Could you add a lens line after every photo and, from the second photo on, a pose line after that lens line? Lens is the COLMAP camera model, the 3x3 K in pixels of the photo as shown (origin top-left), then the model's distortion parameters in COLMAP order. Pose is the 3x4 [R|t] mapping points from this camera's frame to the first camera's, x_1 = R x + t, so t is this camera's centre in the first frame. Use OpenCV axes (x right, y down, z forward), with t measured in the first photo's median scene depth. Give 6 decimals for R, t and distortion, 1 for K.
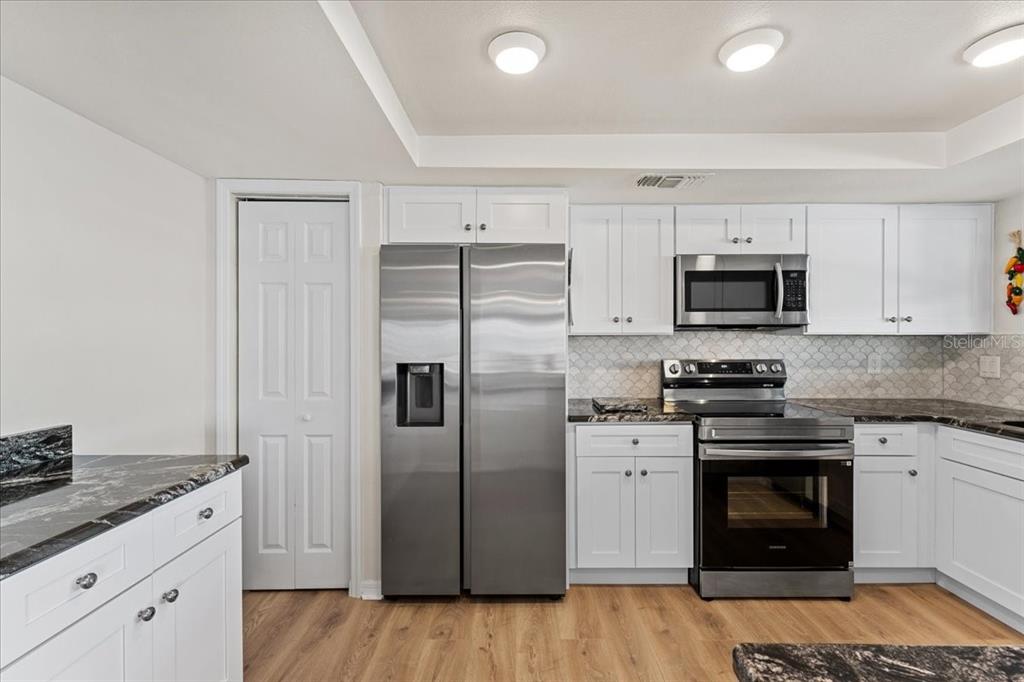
lens RADIAL K [[451.7, 0, 517.5], [0, 451.7, 342.9], [0, 0, 1]] dist [-0.001502, -0.000228]
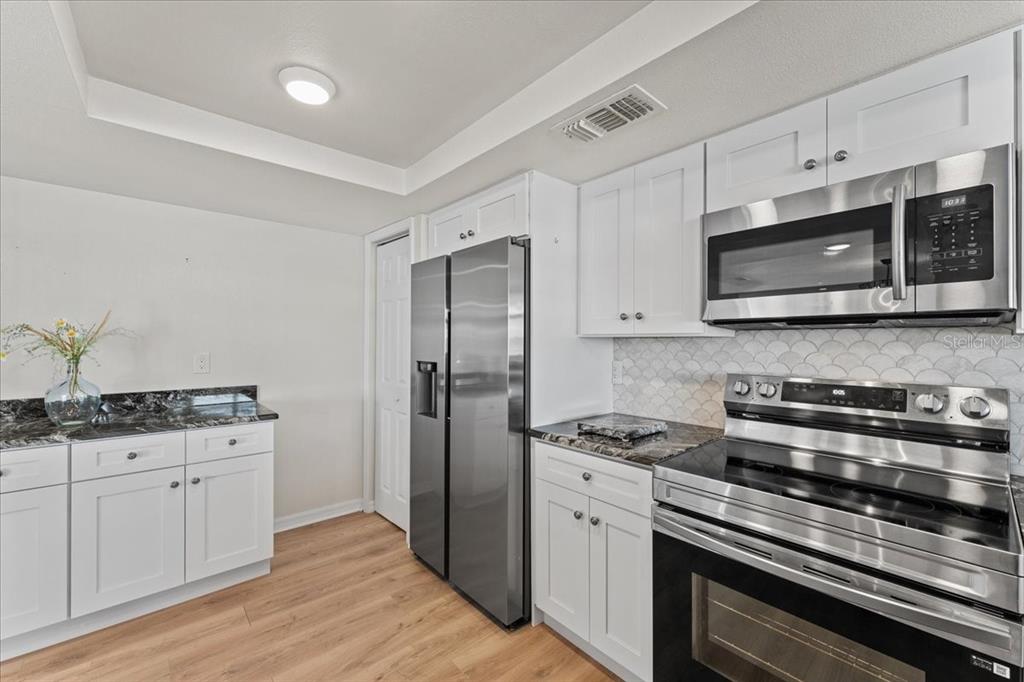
lens RADIAL K [[412.9, 0, 521.8], [0, 412.9, 342.8], [0, 0, 1]] dist [0.000553, 0.000110]
pose [[0.665795, 0.006785, -0.746104, 0.642183], [-0.010535, 0.999944, -0.000307, -0.005250], [0.746060, 0.008064, 0.665830, 0.411125]]
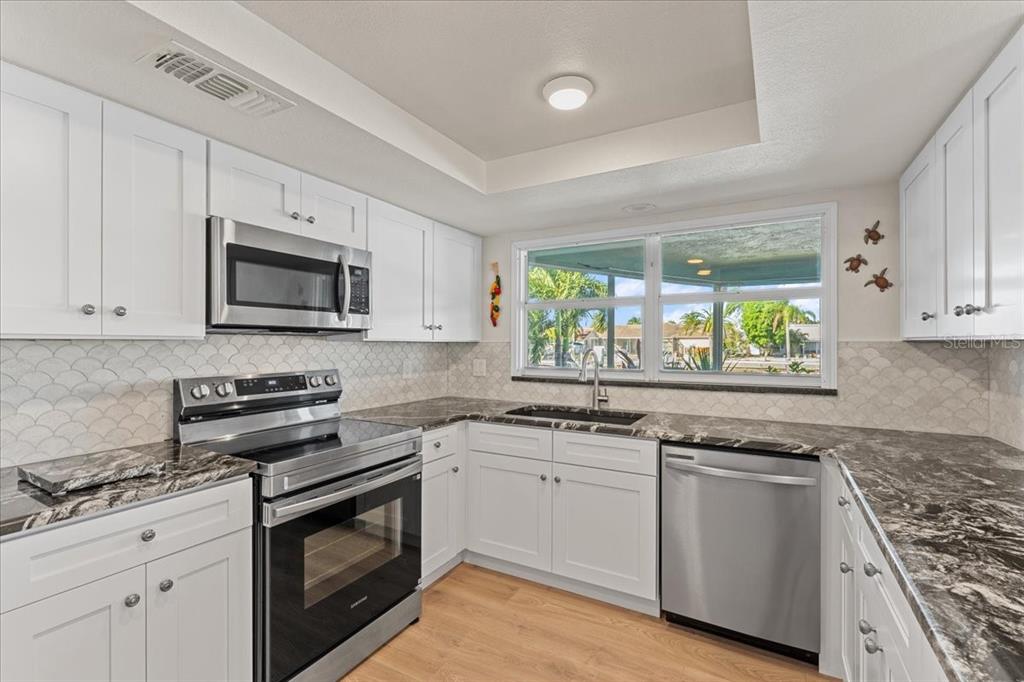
lens RADIAL K [[451.7, 0, 517.5], [0, 451.7, 342.9], [0, 0, 1]] dist [-0.001502, -0.000228]
pose [[0.485336, 0.003847, 0.874319, 0.001821], [0.007234, 0.999938, -0.008416, -0.004742], [-0.874298, 0.010410, 0.485278, 0.314498]]
